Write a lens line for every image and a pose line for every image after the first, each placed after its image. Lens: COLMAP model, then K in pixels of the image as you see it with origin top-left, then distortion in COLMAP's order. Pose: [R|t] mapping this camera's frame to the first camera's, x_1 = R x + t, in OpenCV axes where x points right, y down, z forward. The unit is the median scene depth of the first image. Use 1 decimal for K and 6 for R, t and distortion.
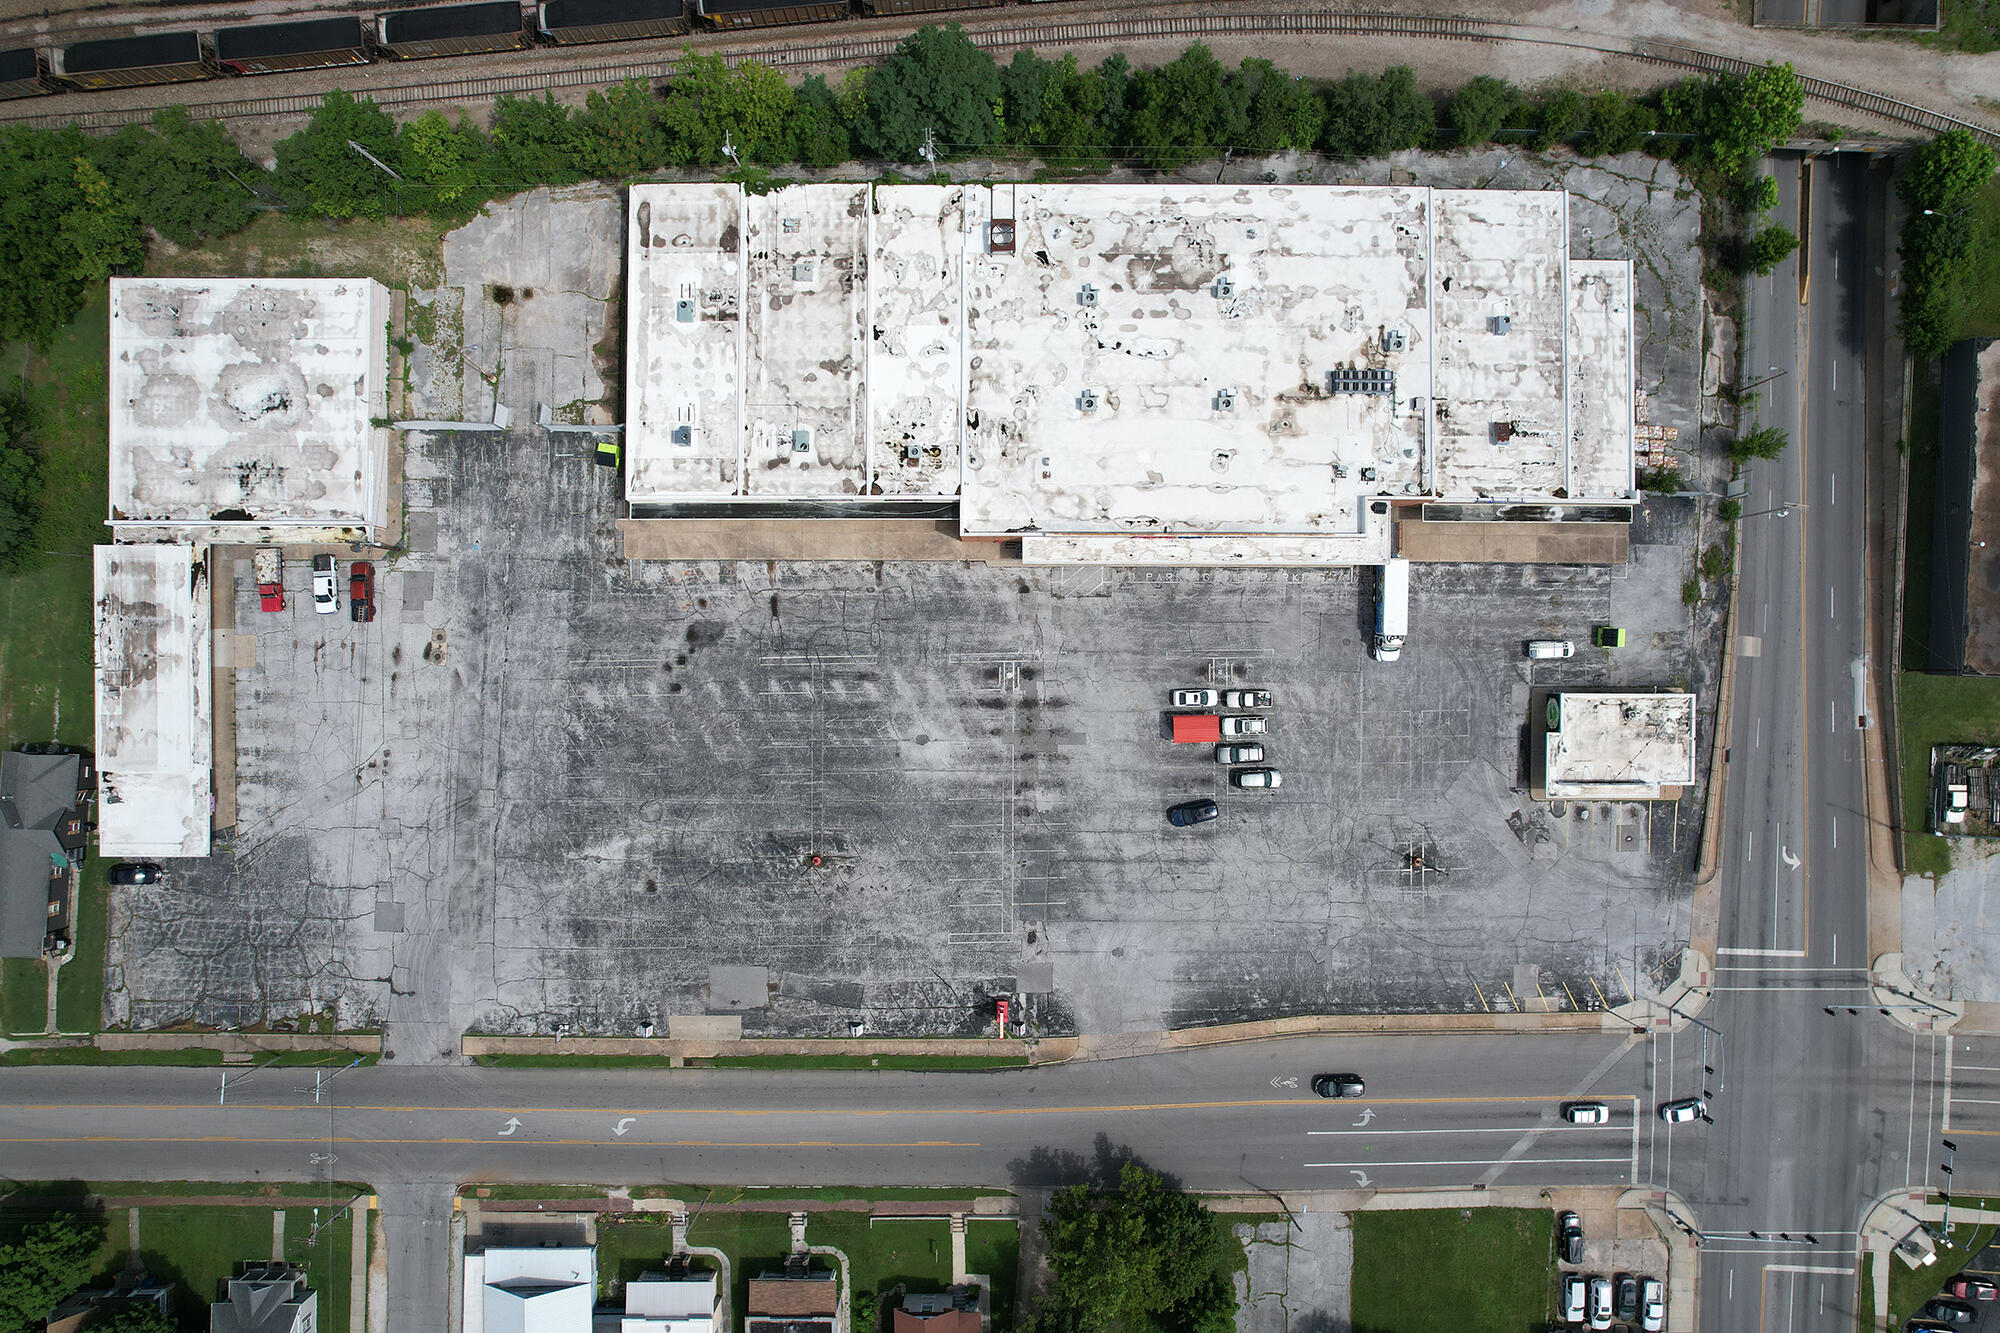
lens RADIAL K [[1277.5, 0, 1011.3], [0, 1277.5, 669.1], [0, 0, 1]] dist [-0.078377, 0.069103]
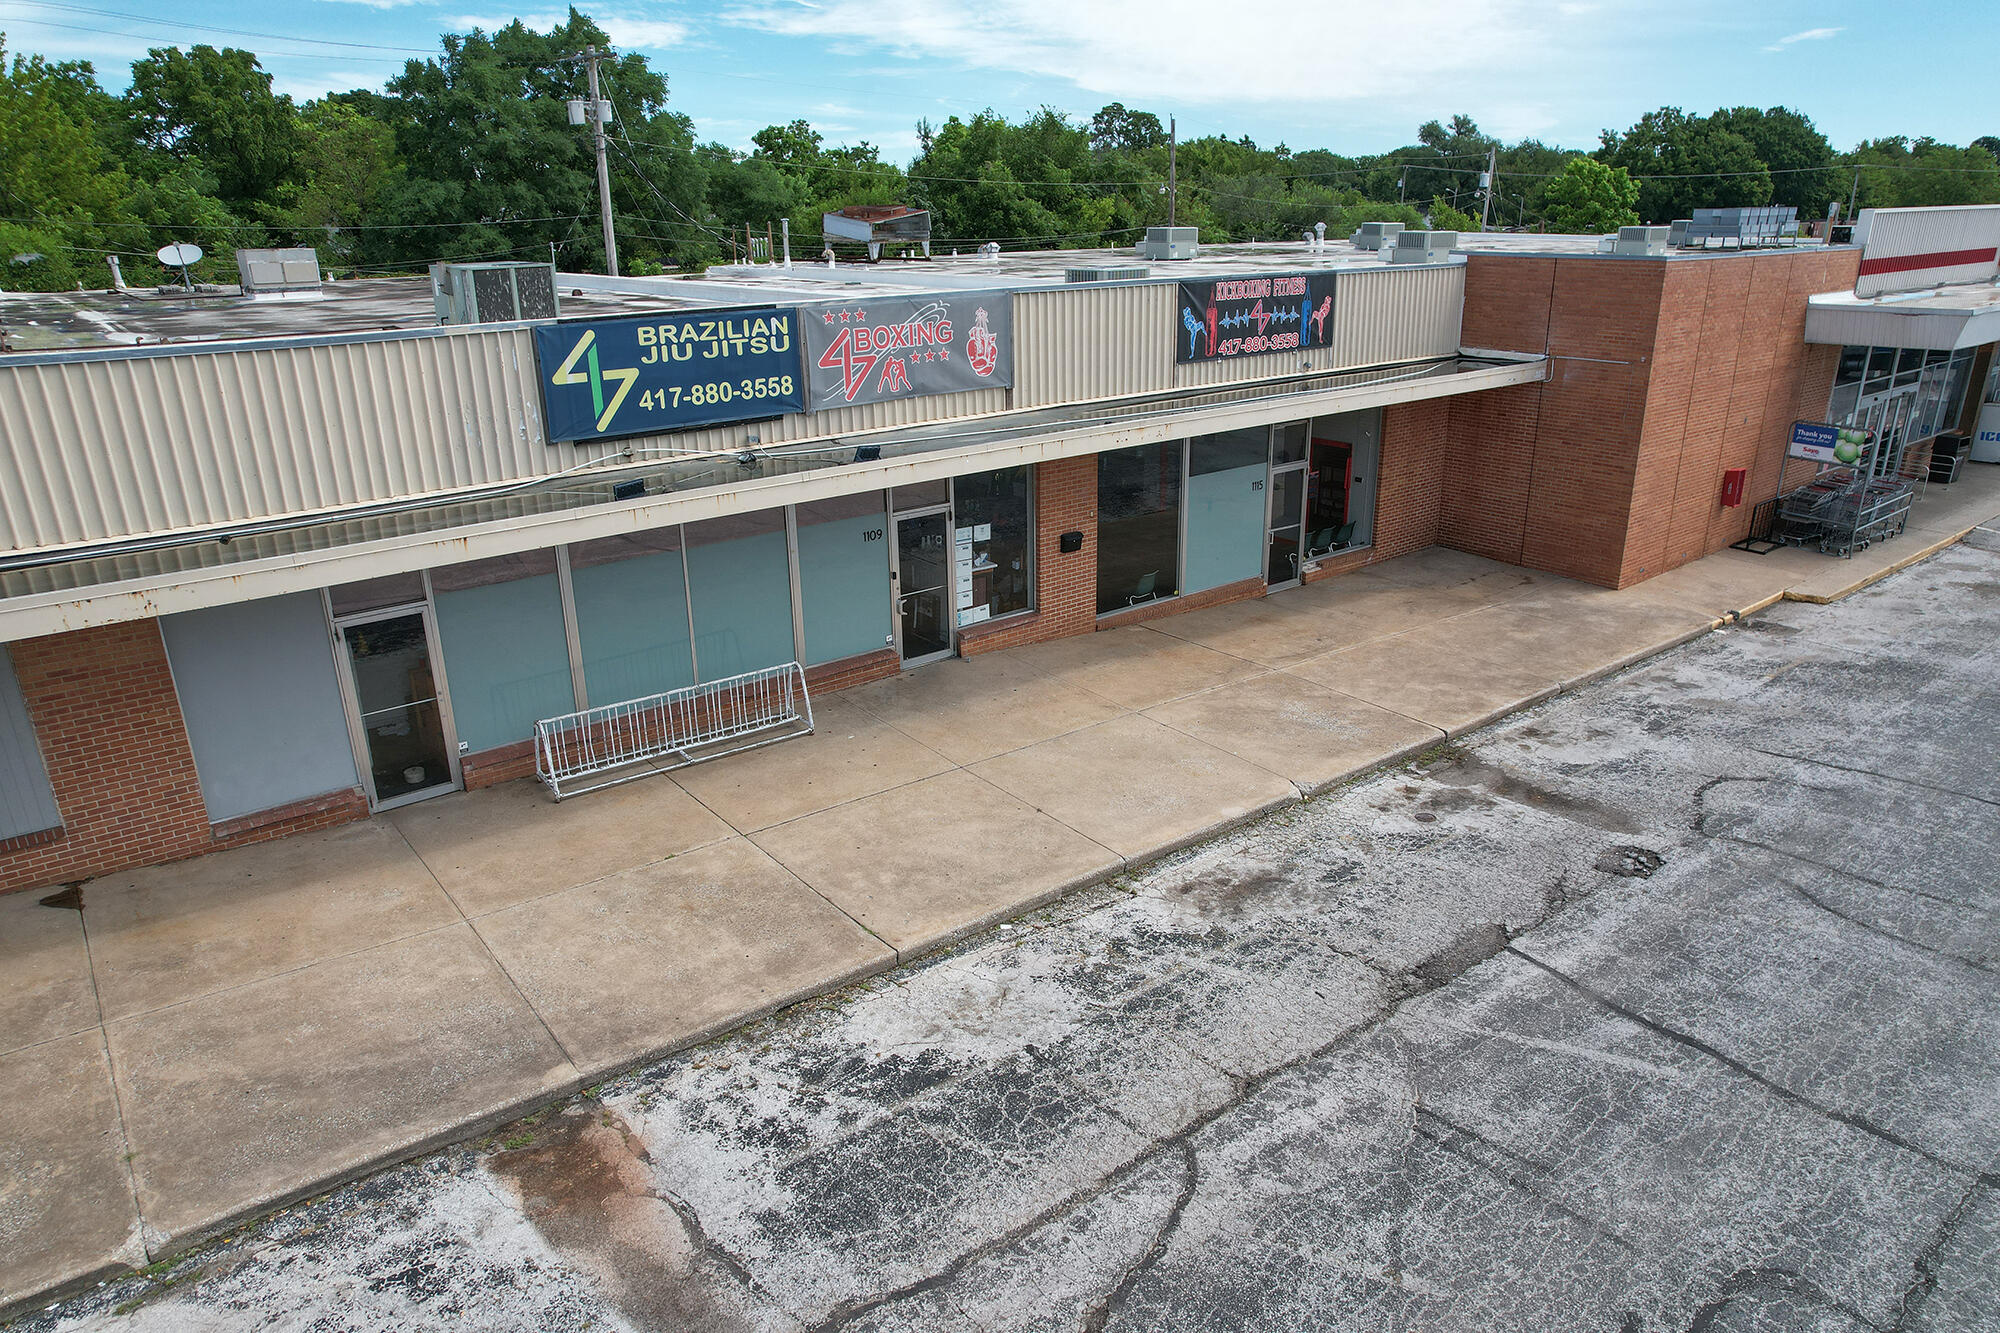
lens RADIAL K [[1277.5, 0, 1007.4], [0, 1277.5, 674.7], [0, 0, 1]] dist [-0.078377, 0.069103]
pose [[0.780334, -0.222513, 0.584436, -0.204386], [0.625335, 0.268945, -0.732546, -0.024044], [0.005820, 0.937100, 0.349013, 0.954848]]
